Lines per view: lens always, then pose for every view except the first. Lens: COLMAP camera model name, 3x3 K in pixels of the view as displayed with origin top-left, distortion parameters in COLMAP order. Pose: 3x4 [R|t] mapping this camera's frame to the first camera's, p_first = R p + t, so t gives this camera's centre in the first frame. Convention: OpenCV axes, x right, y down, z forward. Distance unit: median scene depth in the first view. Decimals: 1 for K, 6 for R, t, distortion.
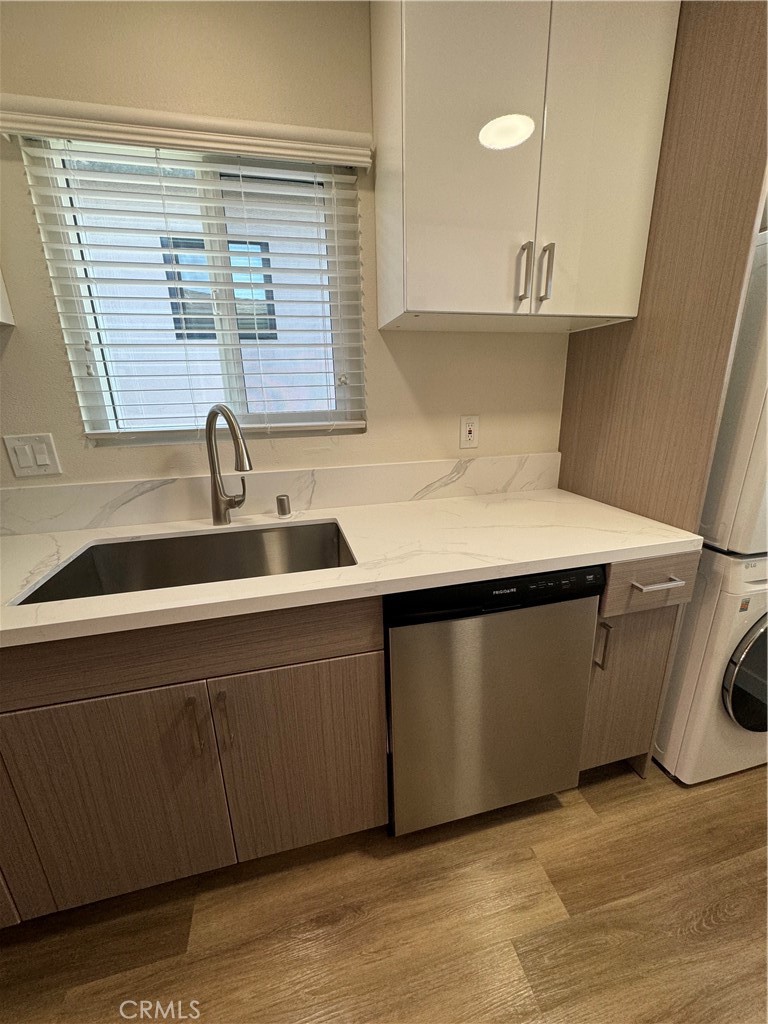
lens RADIAL K [[406.3, 0, 384.3], [0, 406.3, 510.4], [0, 0, 1]] dist [-0.002785, 0.000189]
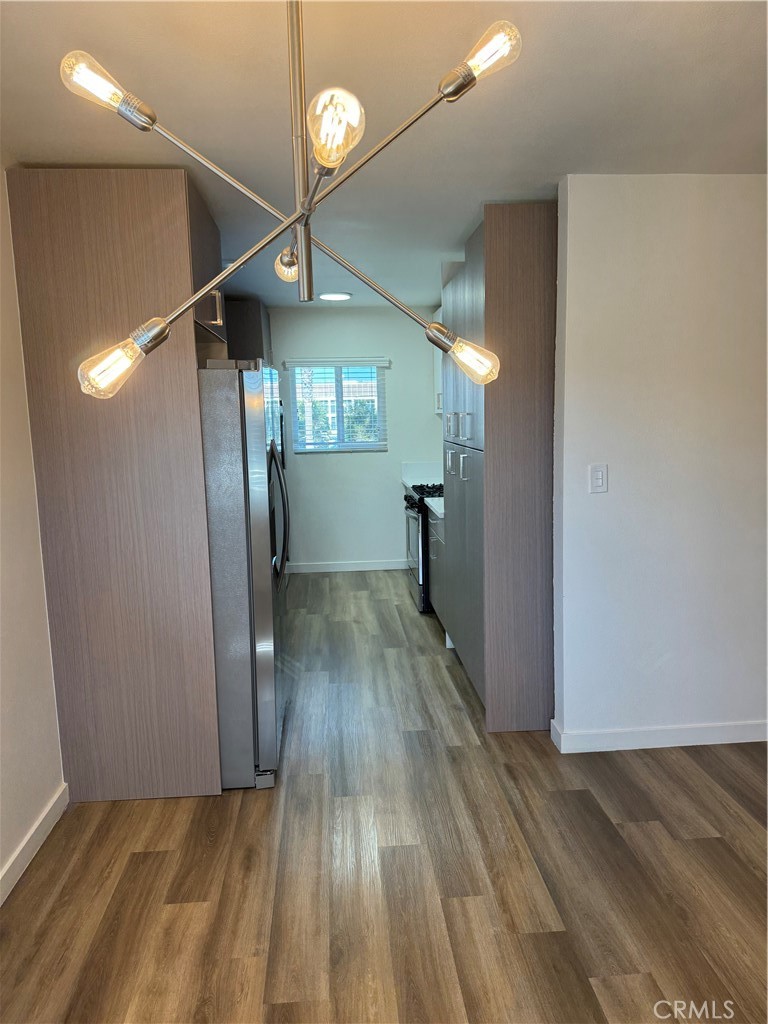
lens RADIAL K [[712.8, 0, 381.8], [0, 712.8, 512.6], [0, 0, 1]] dist [0.083587, -0.110586]
pose [[0.168883, -0.121250, 0.978150, -4.066529], [0.297422, 0.952413, 0.066708, 0.103022], [-0.939691, 0.279658, 0.196909, -0.705171]]
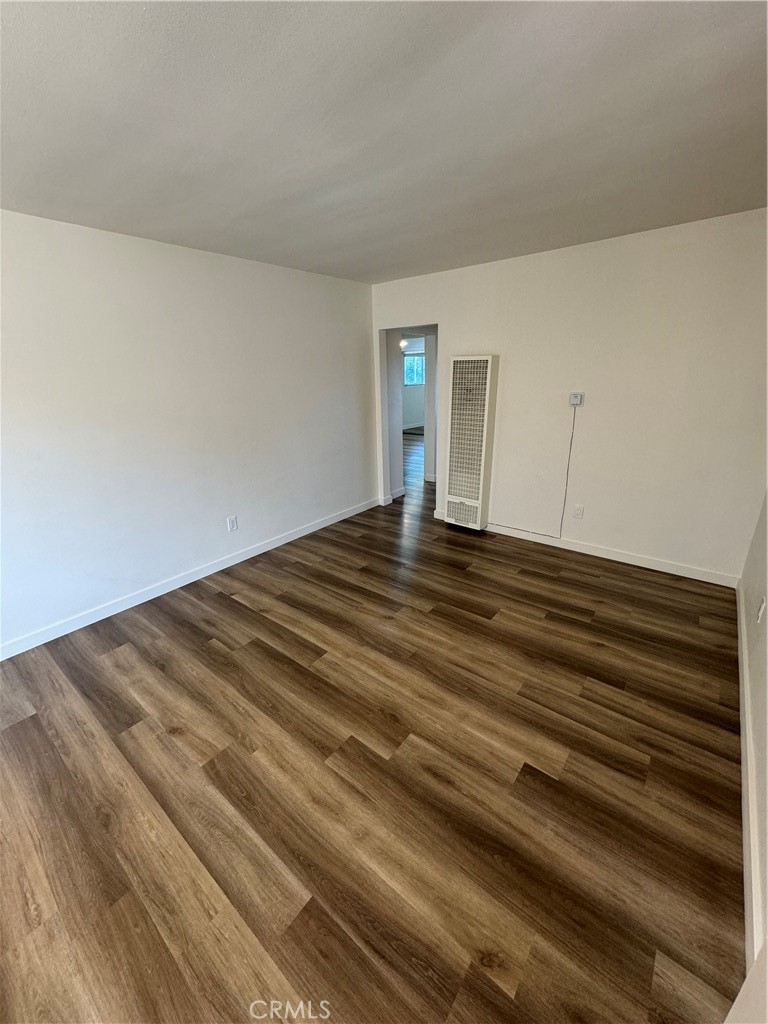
lens RADIAL K [[406.3, 0, 384.3], [0, 406.3, 510.4], [0, 0, 1]] dist [-0.002785, 0.000189]
pose [[-0.608465, -0.221027, 0.762179, -3.918581], [0.261831, 0.850735, 0.455735, 0.344585], [-0.749142, 0.476861, -0.459771, -1.706929]]
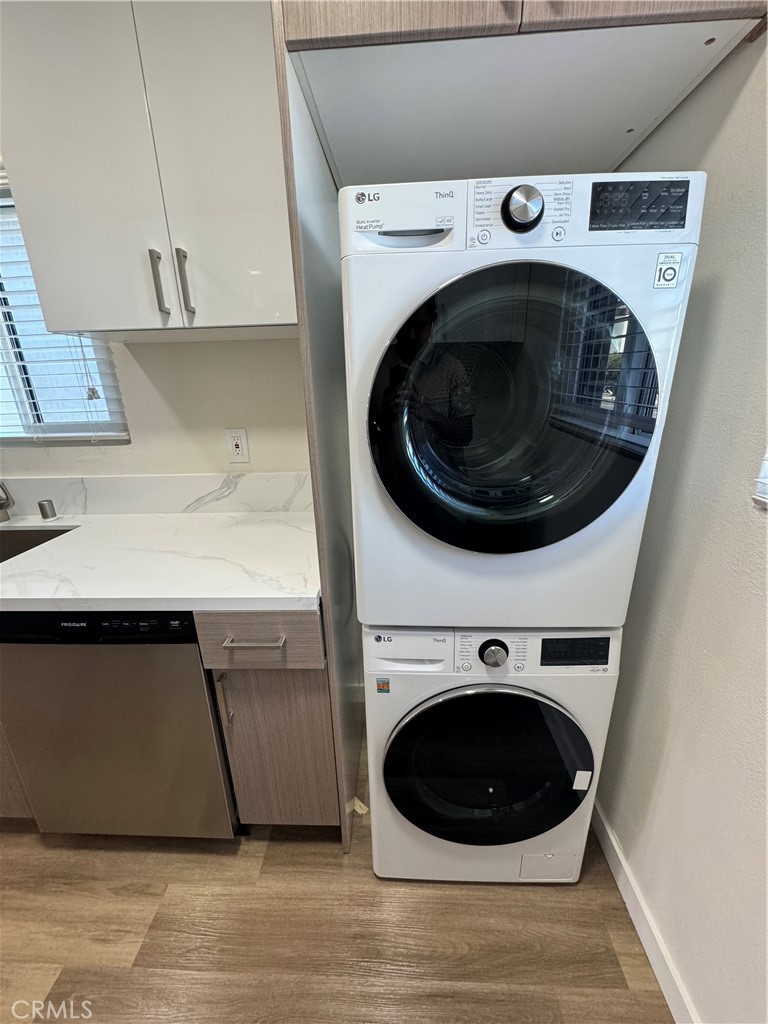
lens RADIAL K [[406.3, 0, 384.3], [0, 406.3, 510.4], [0, 0, 1]] dist [-0.002785, 0.000189]
pose [[0.959477, 0.082981, -0.269291, 1.048783], [-0.073425, 0.996267, 0.045385, -0.144568], [0.272052, -0.023773, 0.961989, 0.228907]]
